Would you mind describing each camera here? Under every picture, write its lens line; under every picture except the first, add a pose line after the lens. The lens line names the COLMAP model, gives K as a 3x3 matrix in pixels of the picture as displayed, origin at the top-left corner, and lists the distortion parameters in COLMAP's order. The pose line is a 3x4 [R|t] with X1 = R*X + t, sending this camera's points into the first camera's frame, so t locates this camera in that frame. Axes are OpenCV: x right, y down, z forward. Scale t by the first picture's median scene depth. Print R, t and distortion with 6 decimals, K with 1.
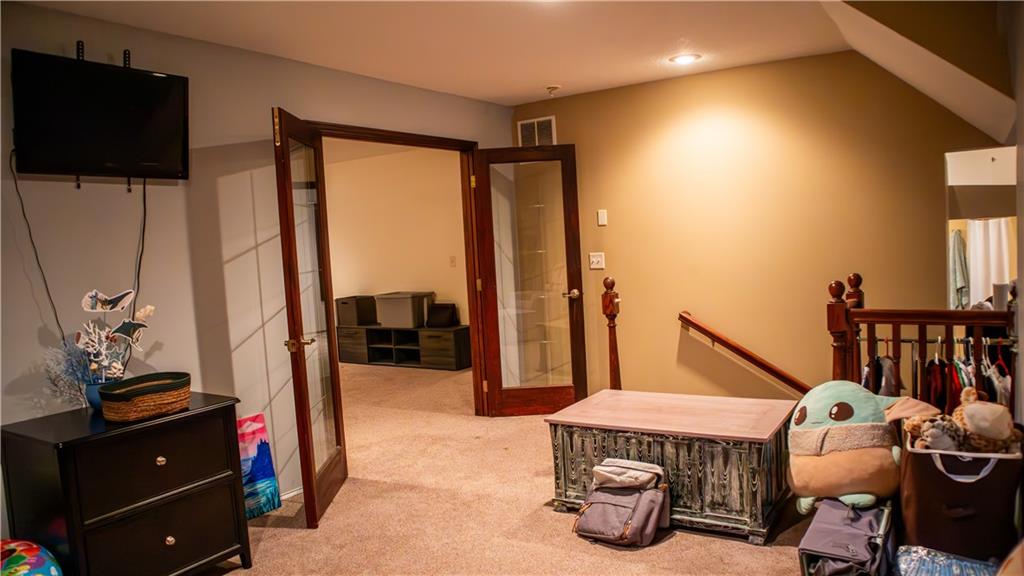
lens RADIAL K [[714.4, 0, 513.7], [0, 714.4, 283.4], [0, 0, 1]] dist [-0.072489, 0.023995]
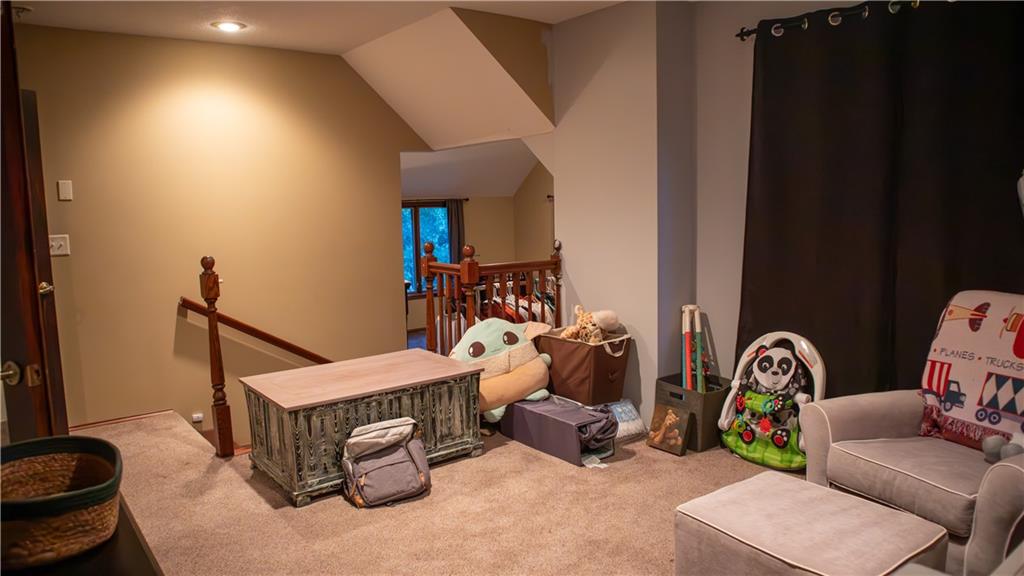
lens RADIAL K [[714.4, 0, 511.4], [0, 714.4, 291.3], [0, 0, 1]] dist [-0.072489, 0.023995]
pose [[0.345957, -0.071310, 0.935536, -0.732134], [0.063440, 0.996604, 0.052506, 0.017680], [-0.936103, 0.041186, 0.349306, 0.456597]]
